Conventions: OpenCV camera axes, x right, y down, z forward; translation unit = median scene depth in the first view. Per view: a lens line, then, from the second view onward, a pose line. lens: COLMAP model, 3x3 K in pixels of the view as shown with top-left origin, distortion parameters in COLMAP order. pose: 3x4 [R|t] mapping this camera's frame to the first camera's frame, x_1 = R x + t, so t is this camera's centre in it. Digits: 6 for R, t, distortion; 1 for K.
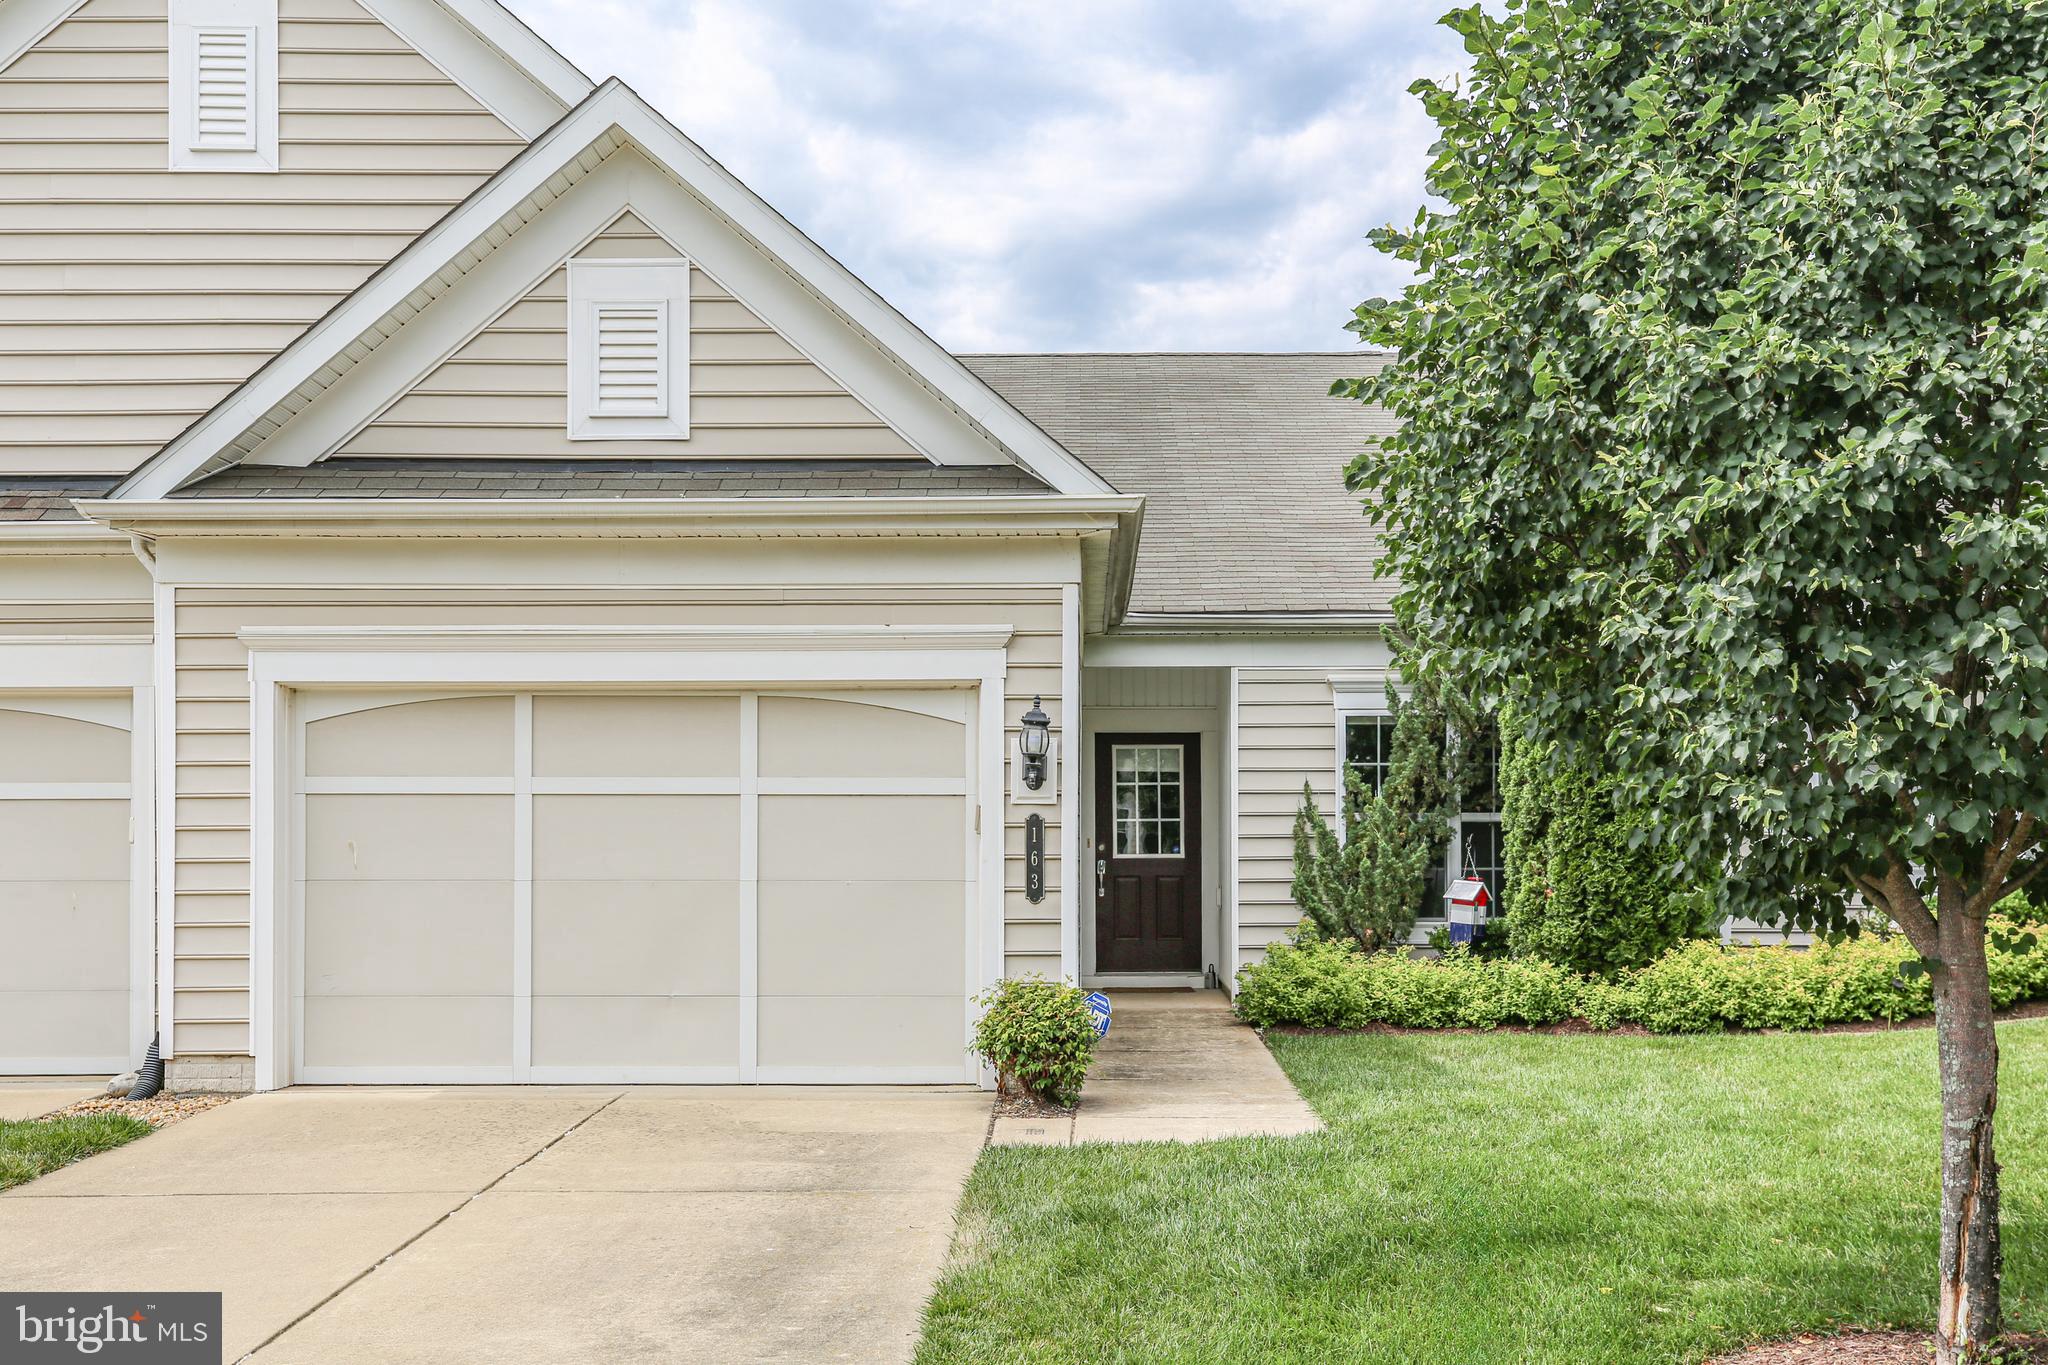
lens RADIAL K [[1986.9, 0, 1006.7], [0, 1986.9, 692.2], [0, 0, 1]] dist [0.050706, 0.000000]
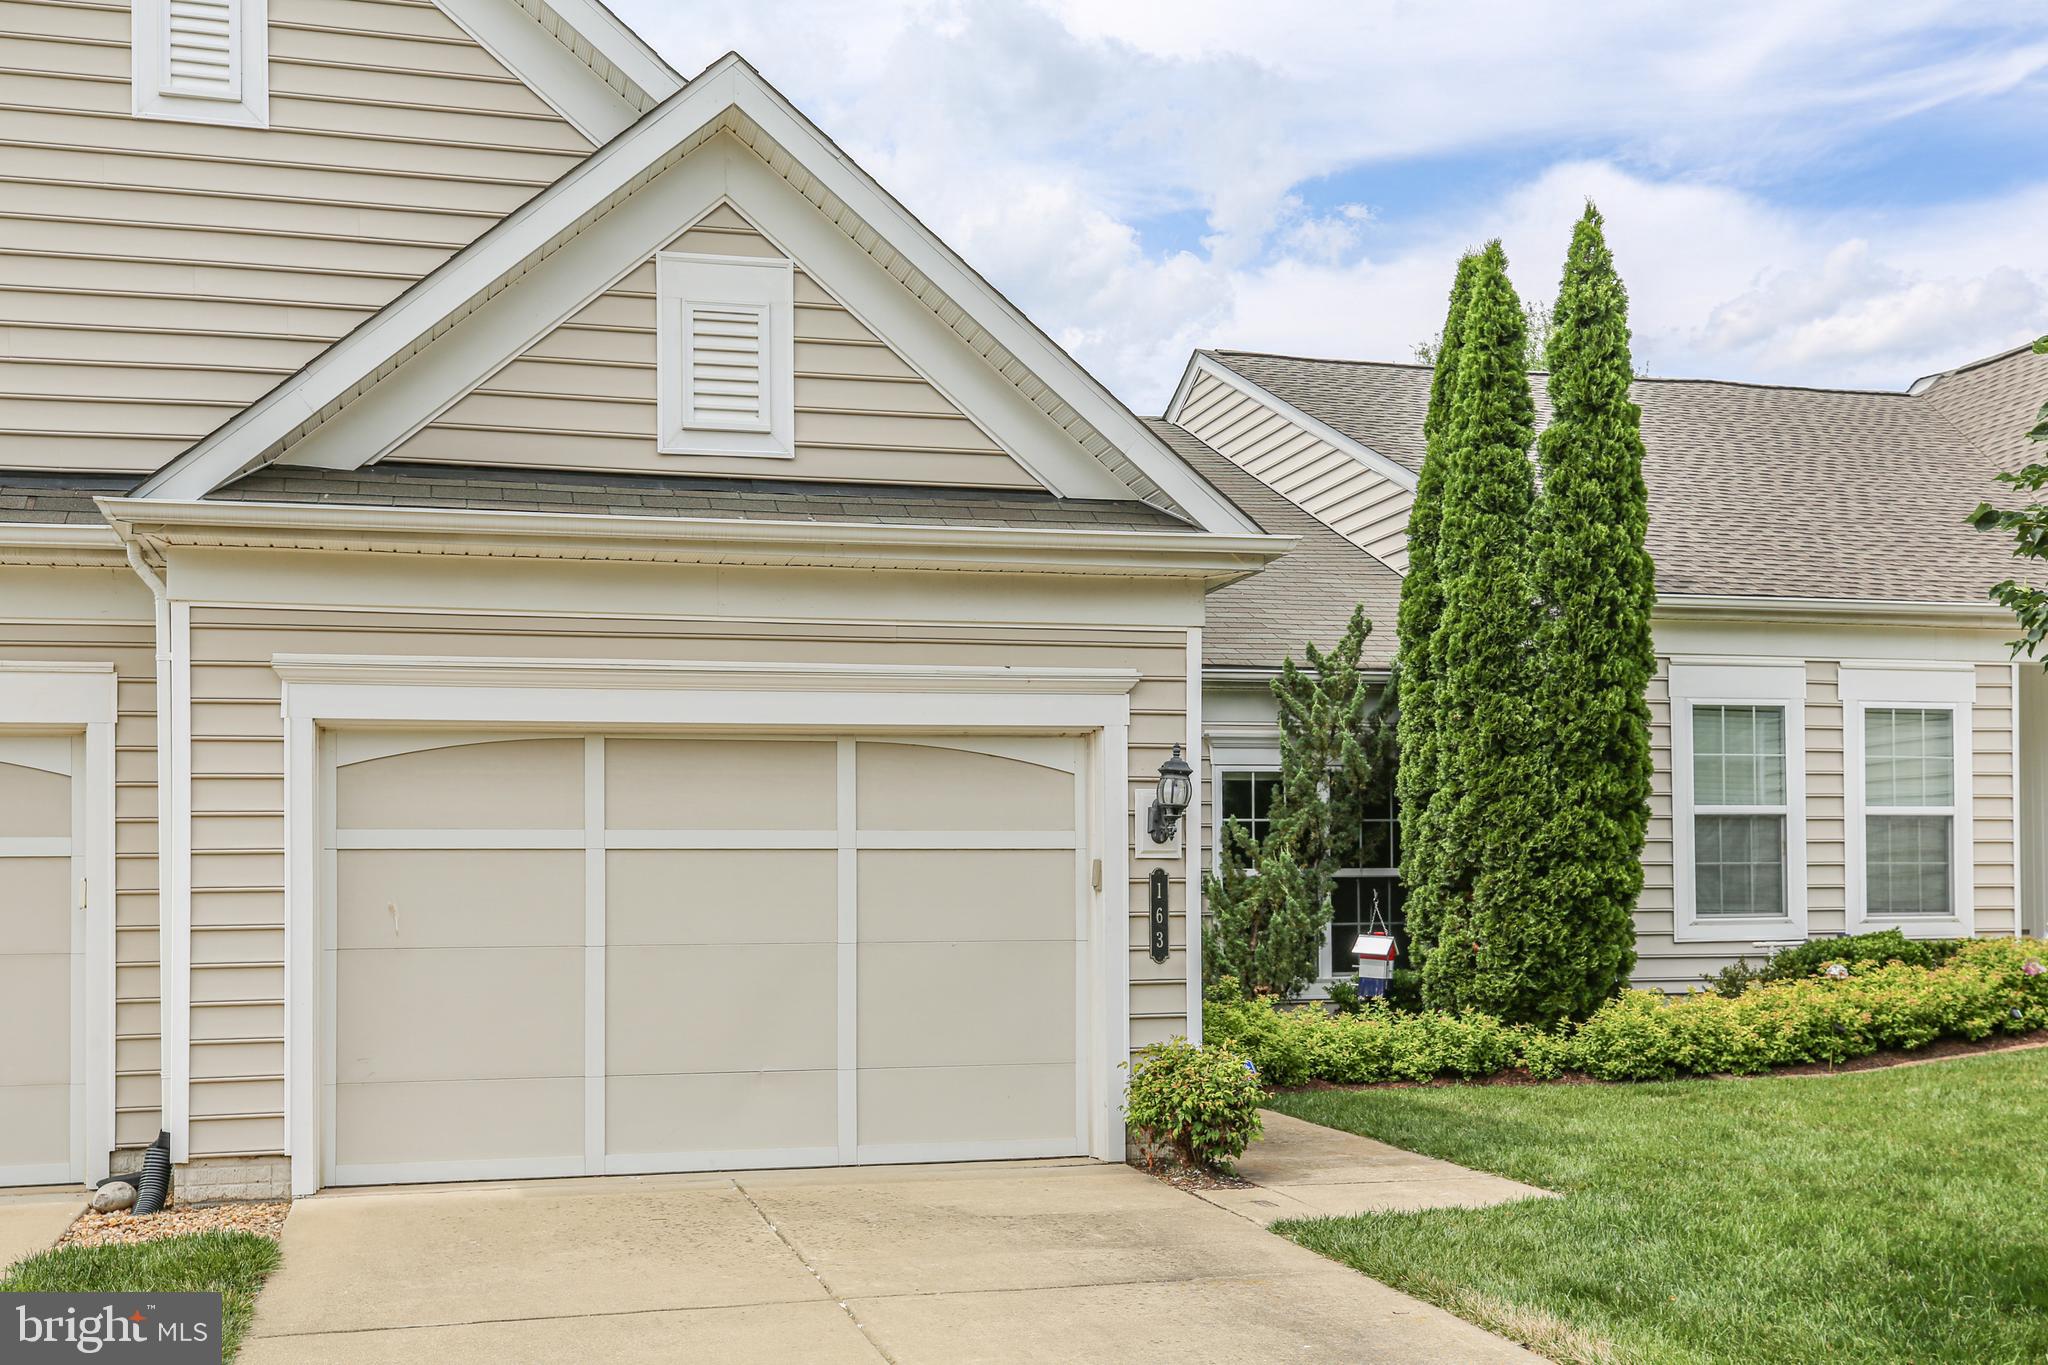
lens RADIAL K [[1986.9, 0, 875.3], [0, 1986.9, 754.7], [0, 0, 1]] dist [0.050706, 0.000000]
pose [[0.971600, 0.008513, 0.236477, -0.333572], [-0.008460, 0.999963, -0.001240, 0.009062], [-0.236479, -0.000796, 0.971636, 0.107719]]
